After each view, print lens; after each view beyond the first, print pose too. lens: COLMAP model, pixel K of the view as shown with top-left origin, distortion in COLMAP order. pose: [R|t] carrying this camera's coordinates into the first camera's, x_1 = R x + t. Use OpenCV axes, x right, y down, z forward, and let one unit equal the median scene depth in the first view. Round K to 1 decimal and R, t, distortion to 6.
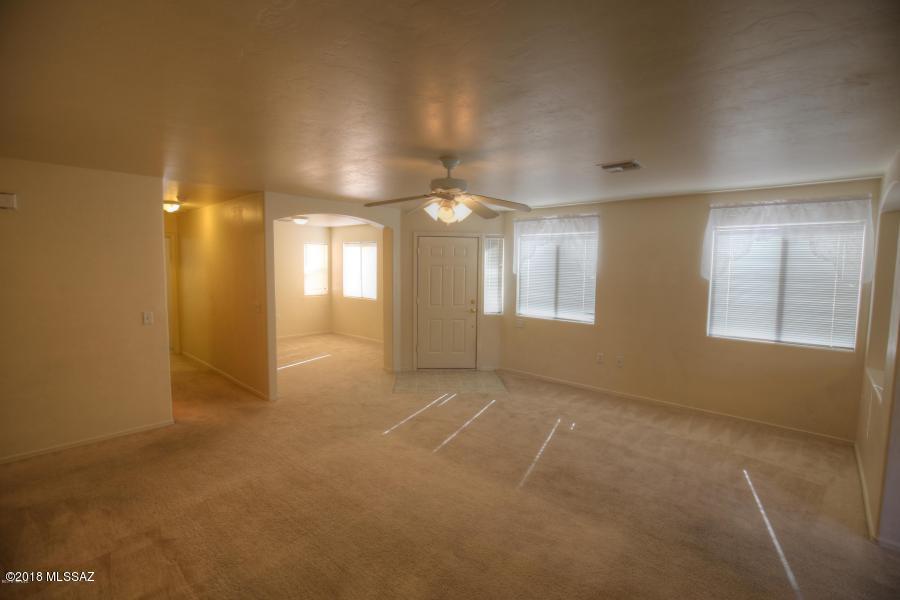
lens RADIAL K [[426.7, 0, 446.0], [0, 426.7, 296.2], [0, 0, 1]] dist [-0.000747, -0.000031]
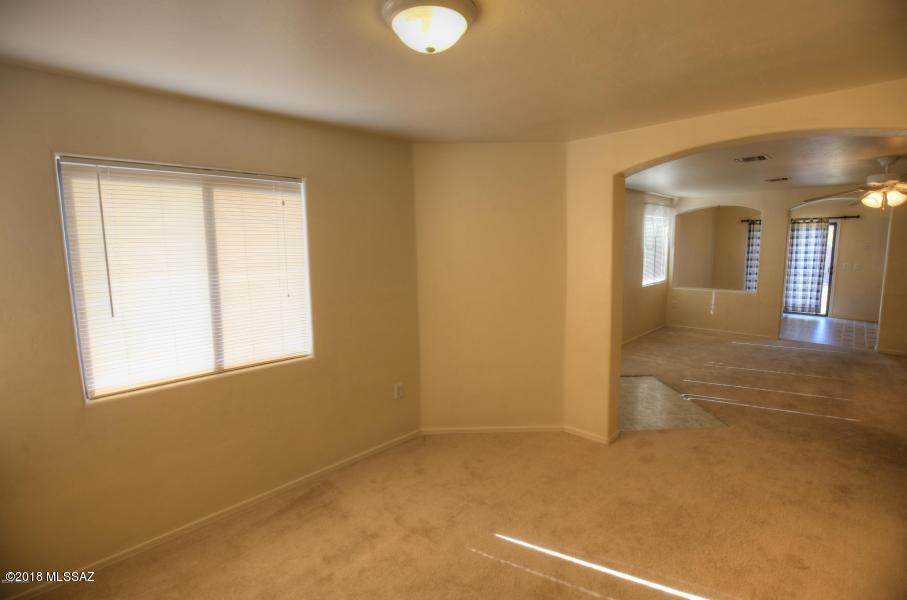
lens RADIAL K [[426.5, 0, 465.7], [0, 426.5, 296.0], [0, 0, 1]] dist [-0.002086, -0.000139]
pose [[0.000472, -0.134043, 0.990975, -0.764936], [0.089193, 0.987032, 0.133467, -0.112823], [-0.996014, 0.088325, 0.012422, 1.345207]]
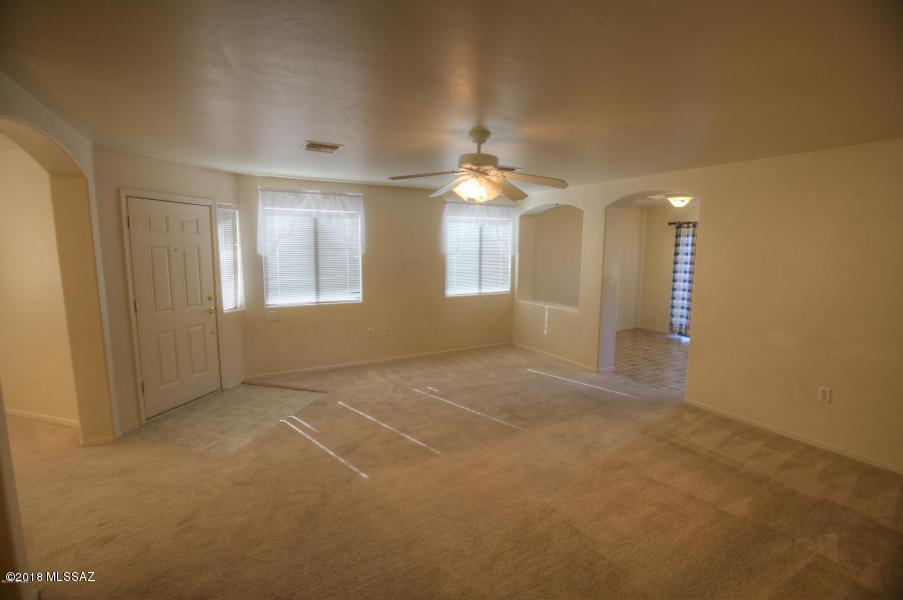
lens RADIAL K [[424.7, 0, 463.6], [0, 424.7, 296.0], [0, 0, 1]] dist [-0.002086, -0.000139]
pose [[0.295593, -0.120680, 0.947661, -0.551779], [0.070011, 0.992058, 0.104496, -0.038977], [-0.952745, 0.035458, 0.301694, 0.449187]]
